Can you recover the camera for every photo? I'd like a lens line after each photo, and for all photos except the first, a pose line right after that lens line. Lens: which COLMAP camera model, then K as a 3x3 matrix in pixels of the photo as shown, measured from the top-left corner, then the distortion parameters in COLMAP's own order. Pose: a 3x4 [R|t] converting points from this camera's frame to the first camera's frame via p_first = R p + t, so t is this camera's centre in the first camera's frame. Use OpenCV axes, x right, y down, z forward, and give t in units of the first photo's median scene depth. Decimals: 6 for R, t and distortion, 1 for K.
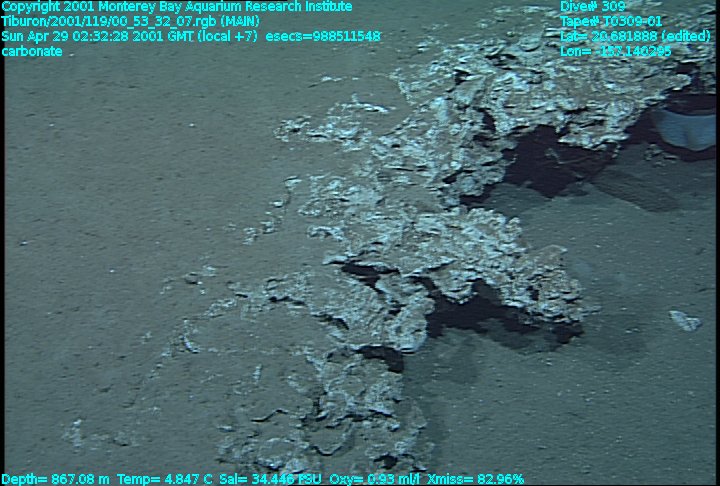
lens RADIAL K [[558.4, 0, 360.0], [0, 558.4, 243.0], [0, 0, 1]] dist [0.006486, 0.013325]
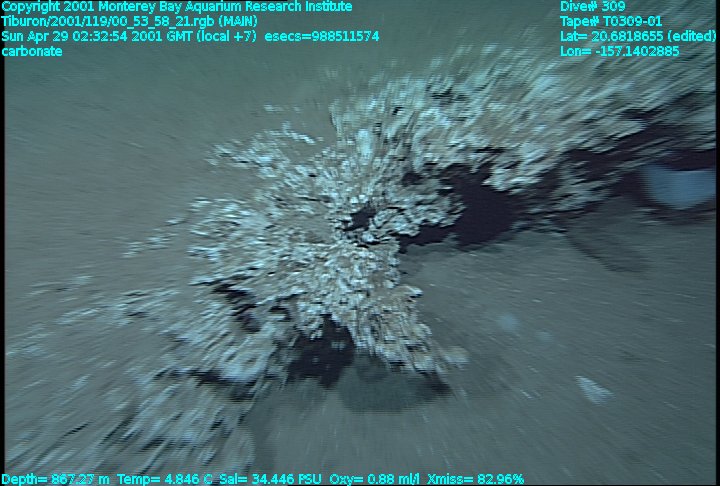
lens RADIAL K [[558.4, 0, 360.0], [0, 558.4, 243.0], [0, 0, 1]] dist [0.006486, 0.013325]
pose [[0.983181, 0.086427, -0.160891, 0.345550], [-0.099138, 0.992413, -0.072717, 0.007585], [0.153386, 0.087445, 0.984290, 0.061228]]
